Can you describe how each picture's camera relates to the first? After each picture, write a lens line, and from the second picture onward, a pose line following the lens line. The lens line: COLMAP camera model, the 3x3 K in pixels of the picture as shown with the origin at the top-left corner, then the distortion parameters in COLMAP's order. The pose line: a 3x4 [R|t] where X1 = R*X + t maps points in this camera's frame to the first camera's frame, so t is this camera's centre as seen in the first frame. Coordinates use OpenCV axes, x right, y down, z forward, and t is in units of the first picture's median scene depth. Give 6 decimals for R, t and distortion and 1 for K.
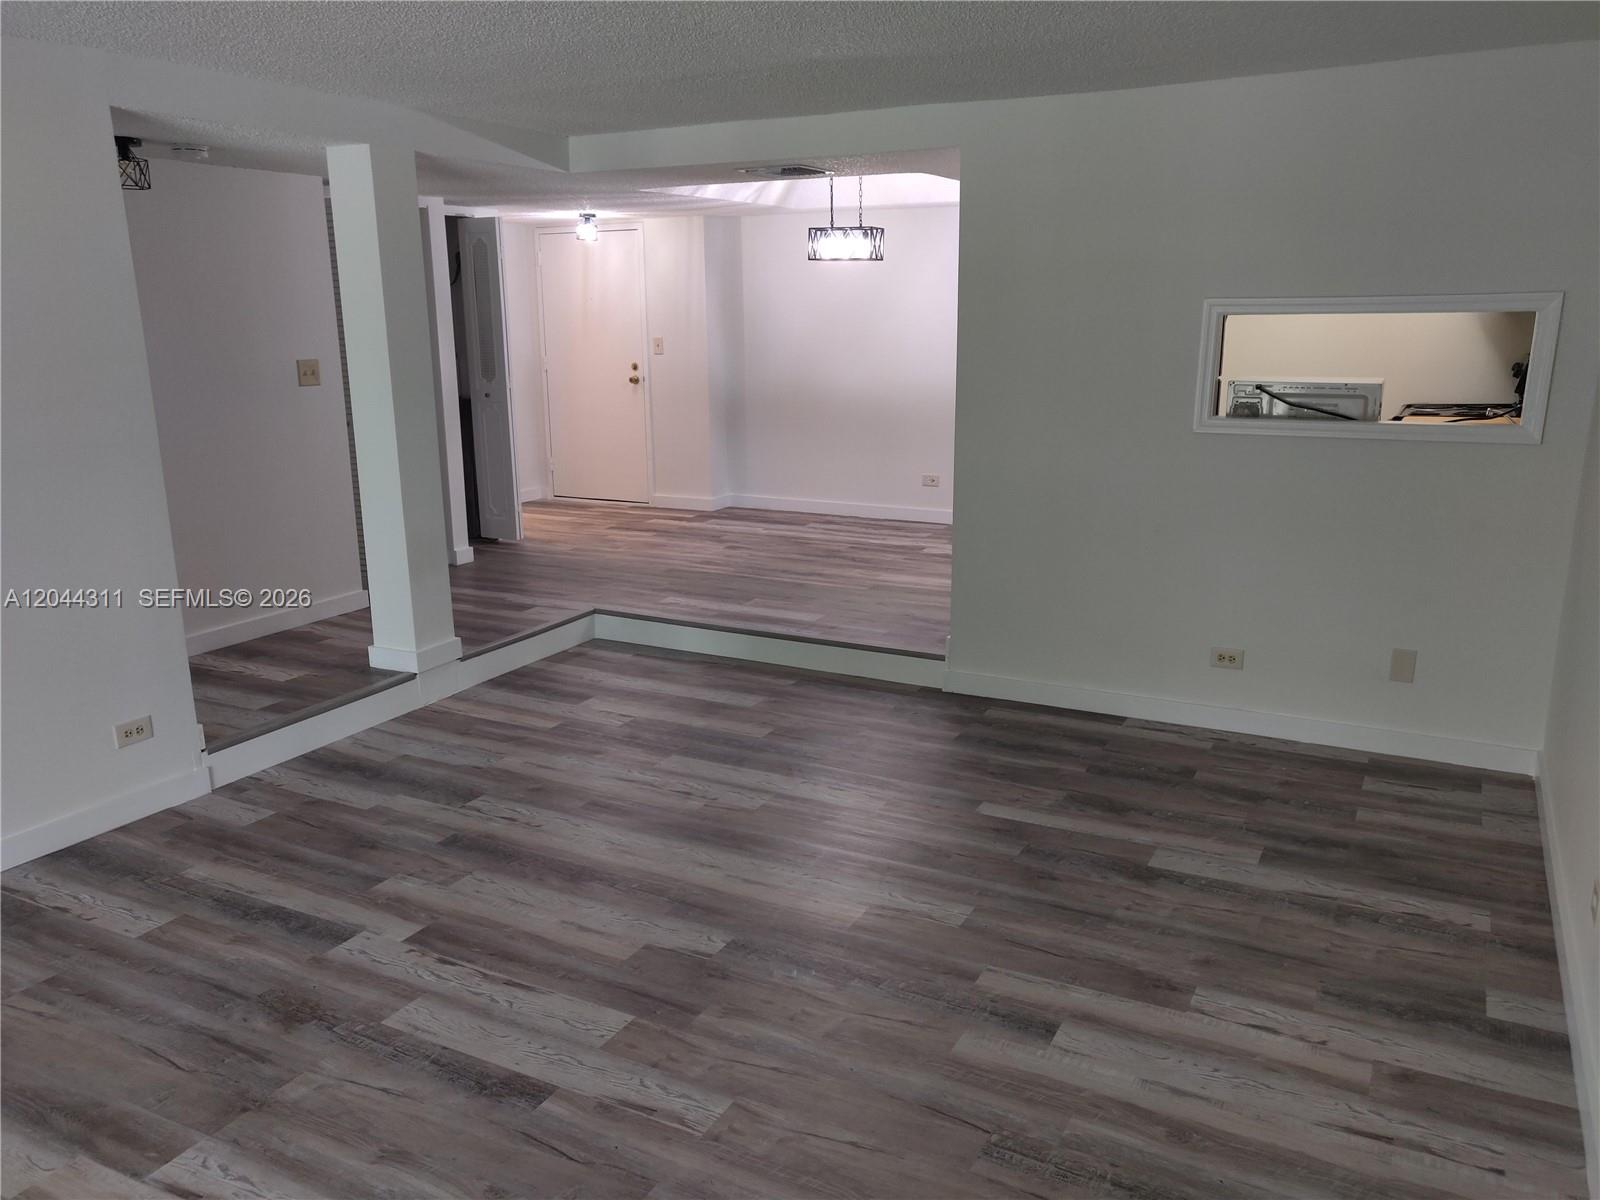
lens RADIAL K [[1232.6, 0, 800.0], [0, 1232.6, 600.0], [0, 0, 1]] dist [0.027478, 0.004179]
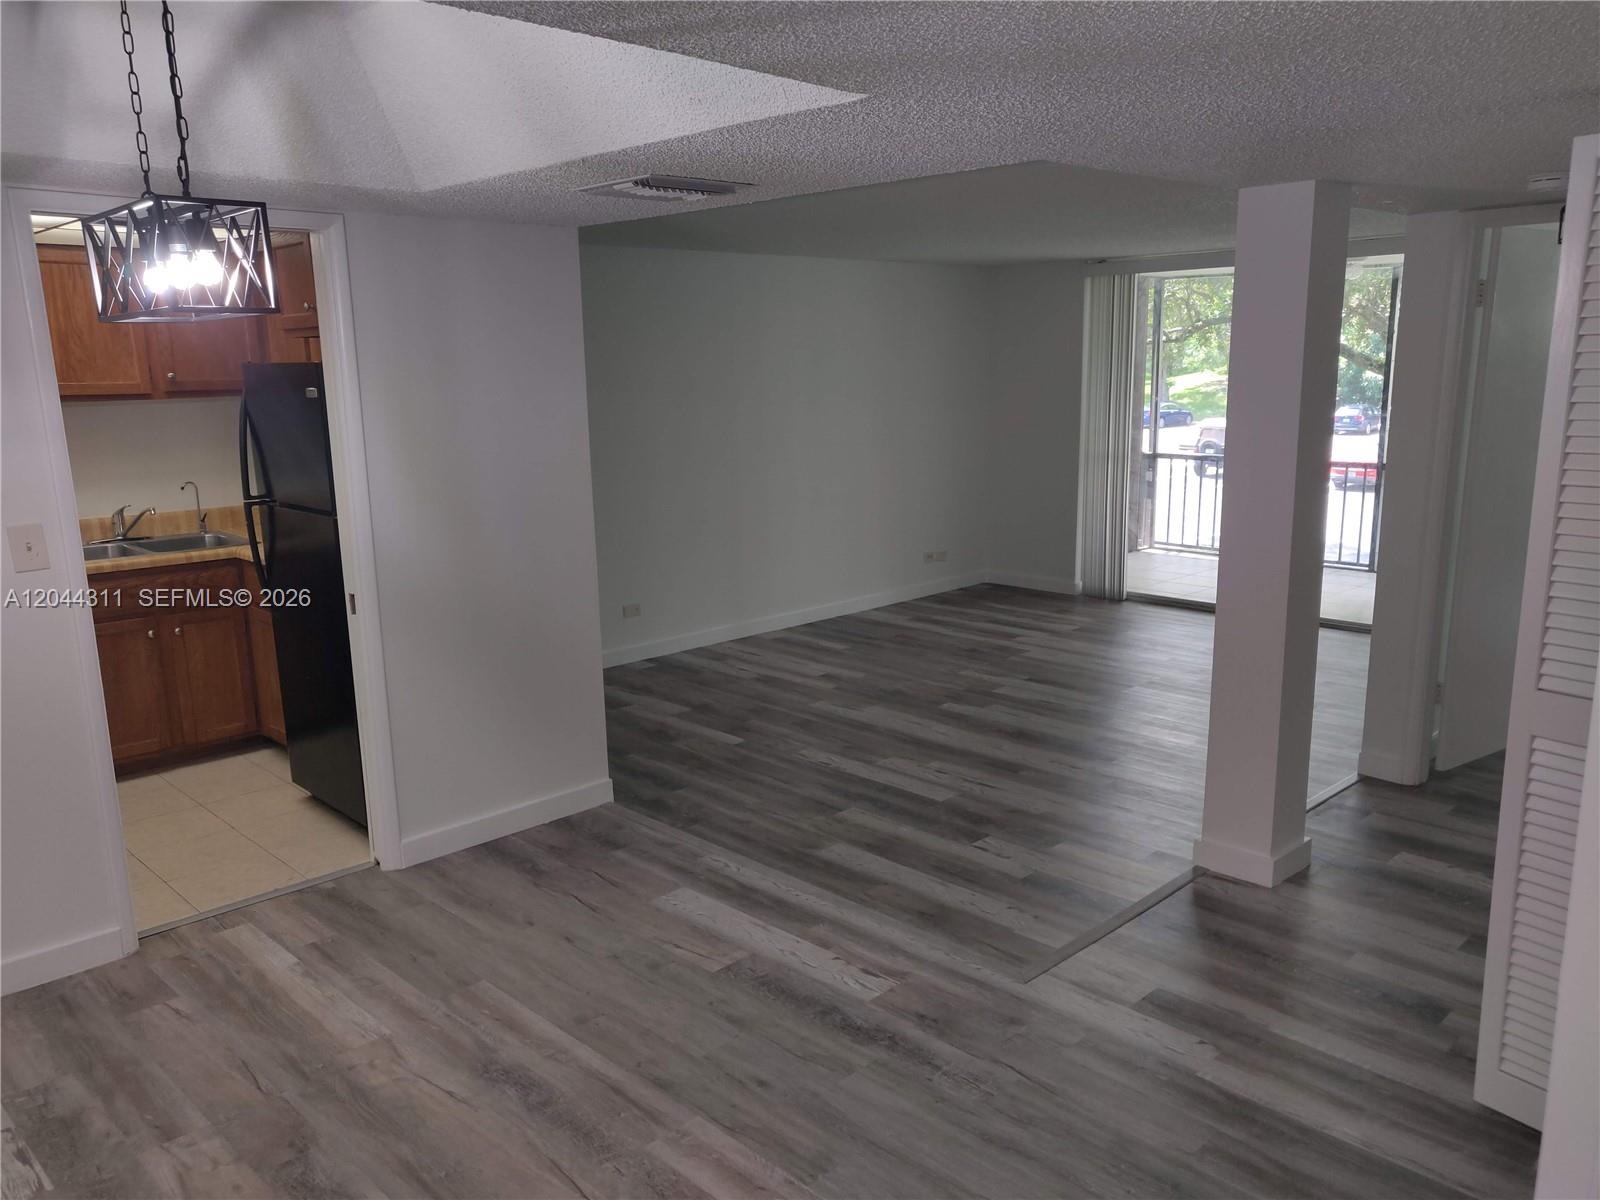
lens RADIAL K [[1232.6, 0, 800.0], [0, 1232.6, 600.0], [0, 0, 1]] dist [0.027478, 0.004179]
pose [[-0.950643, -0.041004, 0.307567, -0.365220], [0.089800, 0.912454, 0.399204, -0.565316], [-0.297009, 0.407120, -0.863736, 2.233673]]
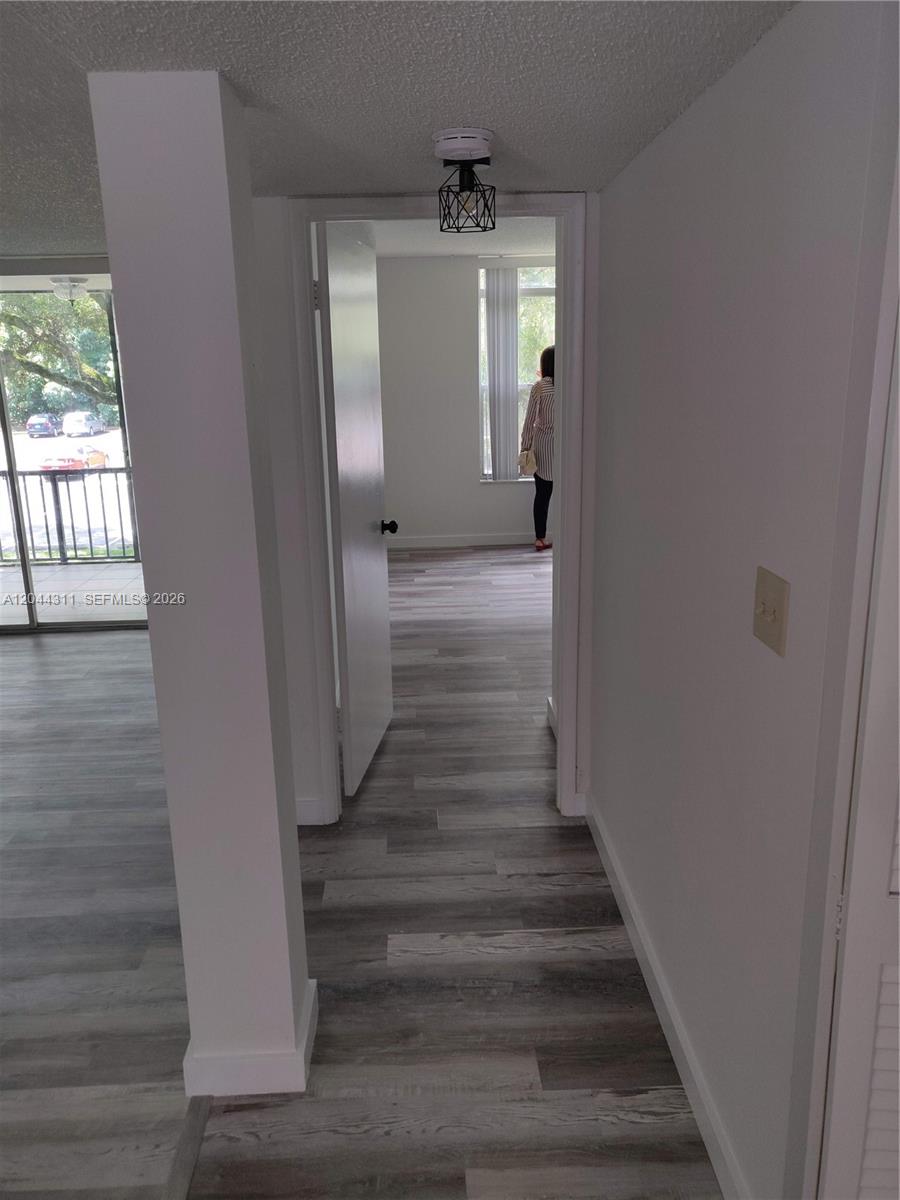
lens RADIAL K [[924.5, 0, 450.0], [0, 924.5, 600.0], [0, 0, 1]] dist [0.027478, 0.004179]
pose [[-0.870880, 0.145351, -0.469512, -0.277001], [-0.086460, 0.895069, 0.437465, -0.410478], [0.483832, 0.421573, -0.766931, 1.626528]]
